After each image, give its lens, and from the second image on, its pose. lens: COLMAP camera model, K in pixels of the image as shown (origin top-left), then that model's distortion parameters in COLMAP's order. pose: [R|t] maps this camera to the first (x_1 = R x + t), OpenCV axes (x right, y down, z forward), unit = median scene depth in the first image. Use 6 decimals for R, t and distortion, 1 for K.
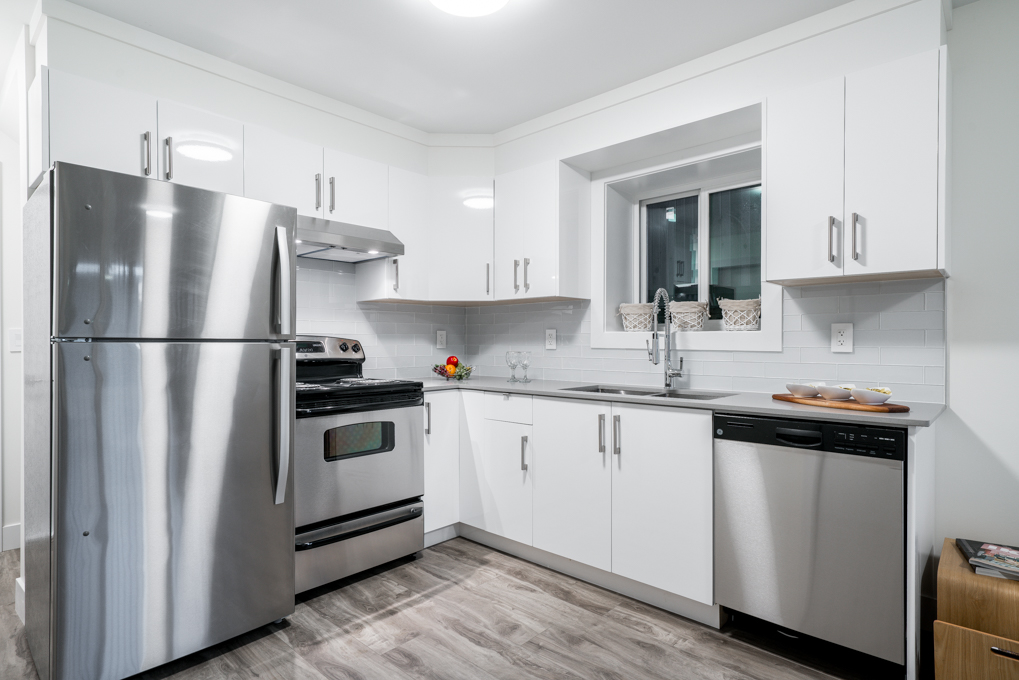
lens RADIAL K [[539.6, 0, 504.7], [0, 539.6, 343.6], [0, 0, 1]] dist [0.005936, 0.000661]
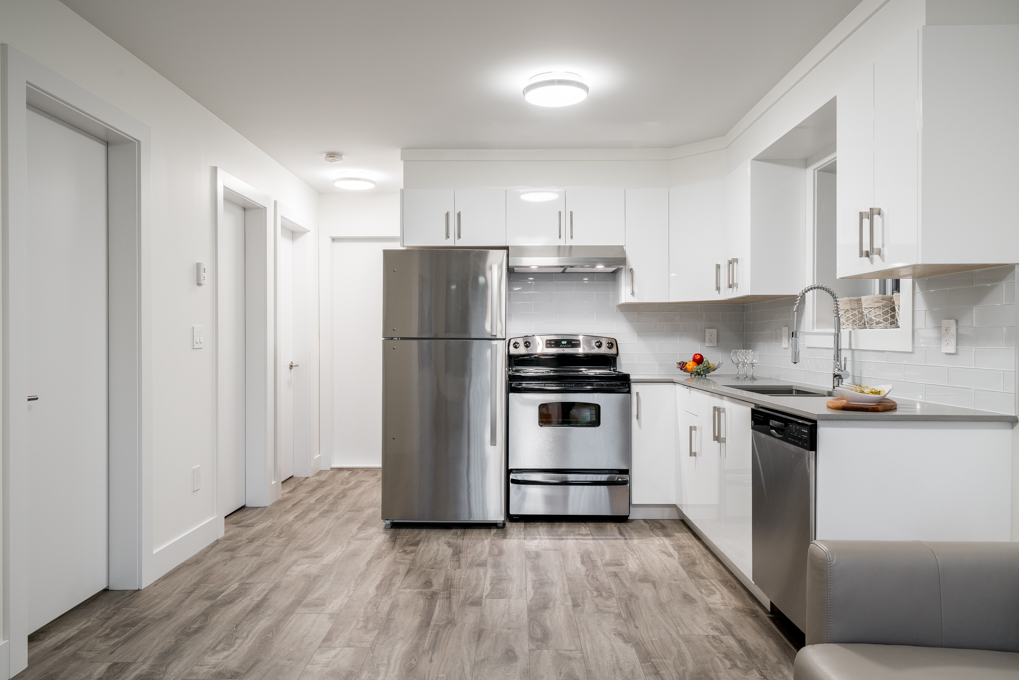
lens RADIAL K [[702.6, 0, 500.8], [0, 702.6, 339.7], [0, 0, 1]] dist [0.027652, -0.008977]
pose [[0.667949, 0.001441, -0.744206, 0.947273], [-0.003357, 0.999994, -0.001076, -0.001208], [0.744200, 0.003216, 0.667949, -0.280295]]
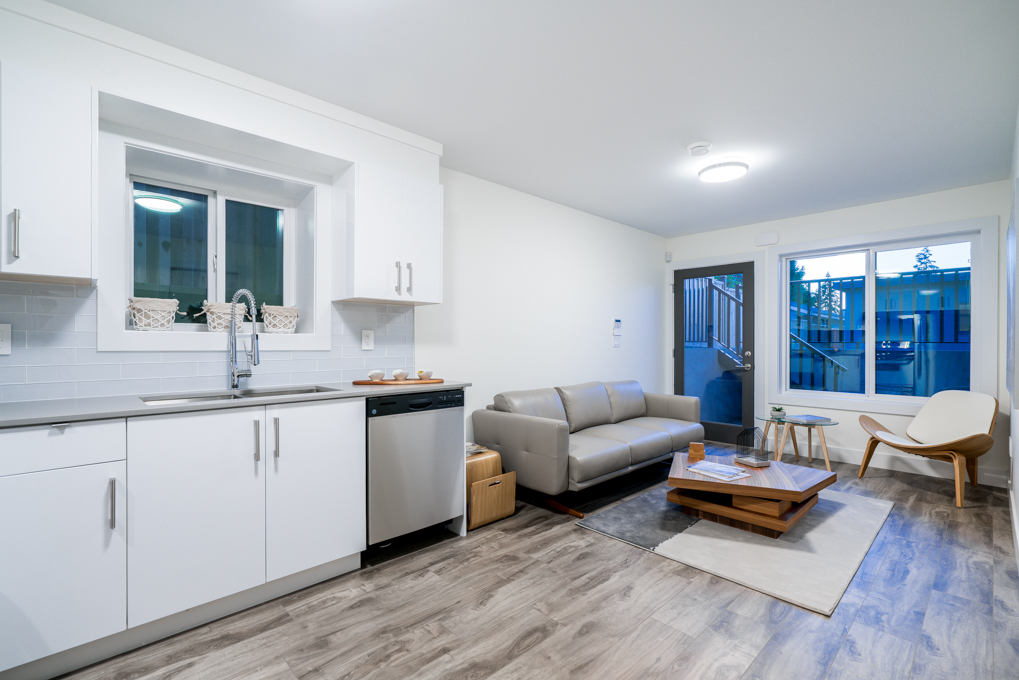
lens RADIAL K [[460.5, 0, 504.6], [0, 460.5, 343.3], [0, 0, 1]] dist [-0.001702, 0.001699]
pose [[0.068823, -0.001054, 0.997628, -0.584672], [0.004336, 0.999990, 0.000757, -0.001035], [-0.997619, 0.004274, 0.068827, 0.513960]]
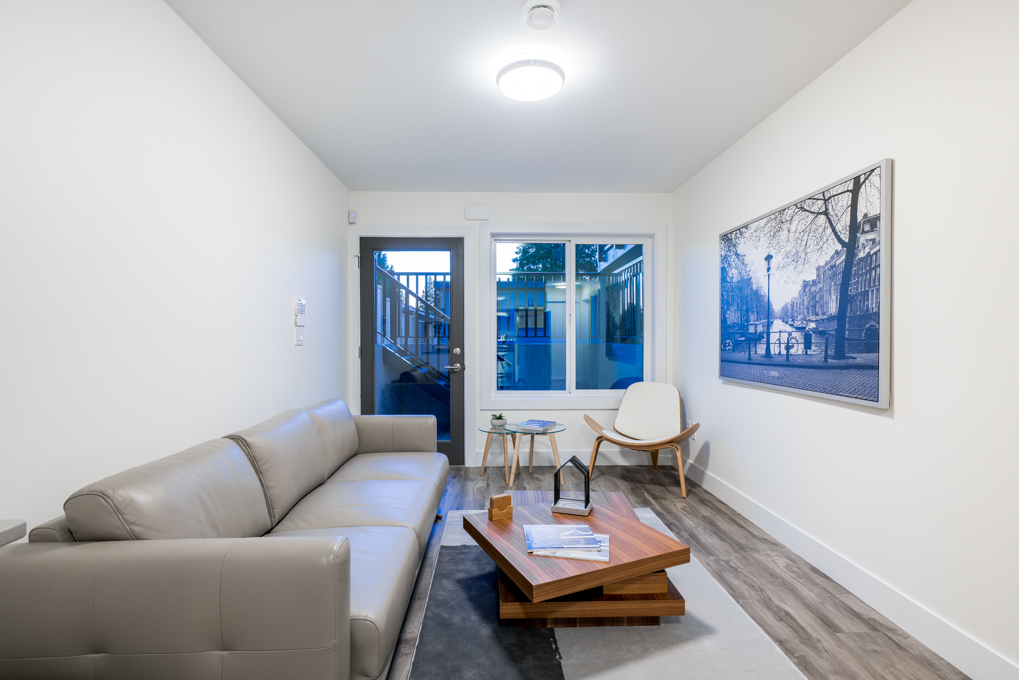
lens RADIAL K [[482.9, 0, 504.1], [0, 482.9, 340.0], [0, 0, 1]] dist [0.003788, 0.002077]
pose [[-0.699794, -0.002535, 0.714340, 0.159207], [0.005748, 0.999941, 0.009180, -0.004171], [-0.714322, 0.010530, -0.699738, 0.672558]]
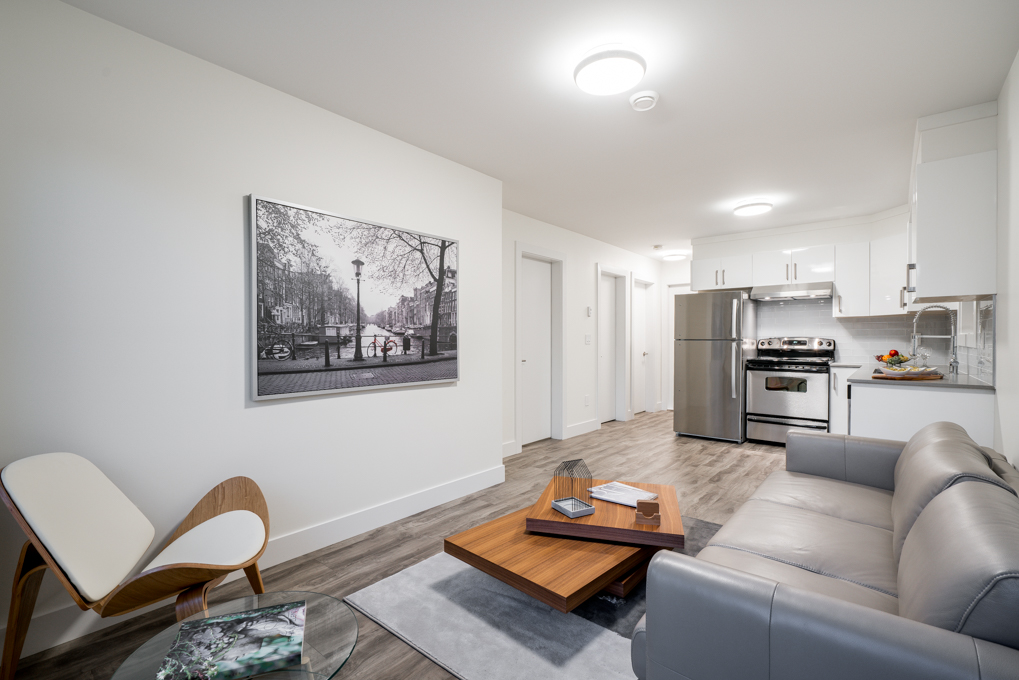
lens RADIAL K [[460.5, 0, 515.3], [0, 460.5, 342.6], [0, 0, 1]] dist [-0.001702, 0.001699]
pose [[0.068361, 0.005661, -0.997645, 1.651703], [-0.004106, 0.999977, 0.005393, -0.000221], [0.997652, 0.003727, 0.068383, -0.262666]]
